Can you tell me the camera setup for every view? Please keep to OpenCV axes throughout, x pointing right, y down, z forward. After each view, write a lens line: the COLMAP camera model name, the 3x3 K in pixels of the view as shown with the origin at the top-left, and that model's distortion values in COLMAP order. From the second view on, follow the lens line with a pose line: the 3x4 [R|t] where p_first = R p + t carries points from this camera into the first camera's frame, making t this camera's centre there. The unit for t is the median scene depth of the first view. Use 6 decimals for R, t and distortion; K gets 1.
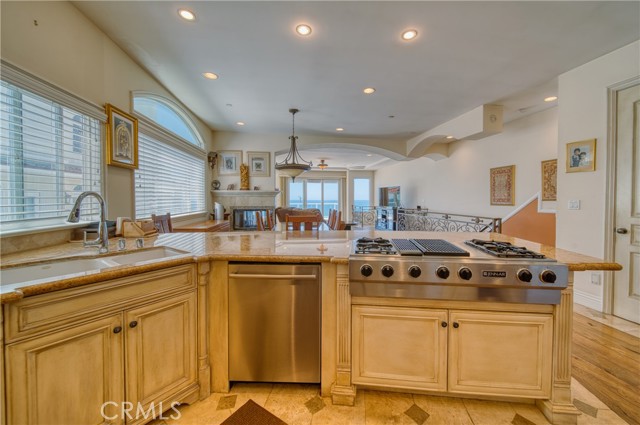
lens RADIAL K [[238.1, 0, 336.8], [0, 238.1, 198.5], [0, 0, 1]] dist [-0.000444, -0.000051]
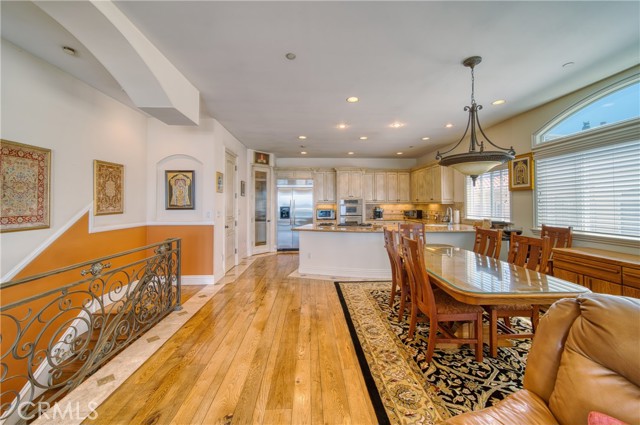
lens RADIAL K [[249.1, 0, 321.6], [0, 249.1, 205.0], [0, 0, 1]] dist [-0.001135, -0.000258]
pose [[-0.989472, 0.000883, 0.144723, 0.068011], [0.000939, 1.000000, 0.000322, -0.015963], [-0.144722, 0.000454, -0.989472, 1.211537]]
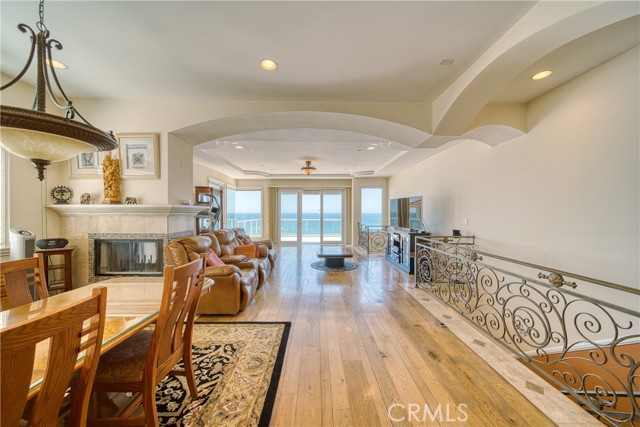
lens RADIAL K [[230.0, 0, 318.7], [0, 230.0, 211.1], [0, 0, 1]] dist [-0.010012, -0.000068]
pose [[0.982783, -0.000275, -0.184766, 0.173169], [-0.000220, 0.999996, -0.002658, -0.017980], [0.184766, 0.002653, 0.982779, 0.569789]]
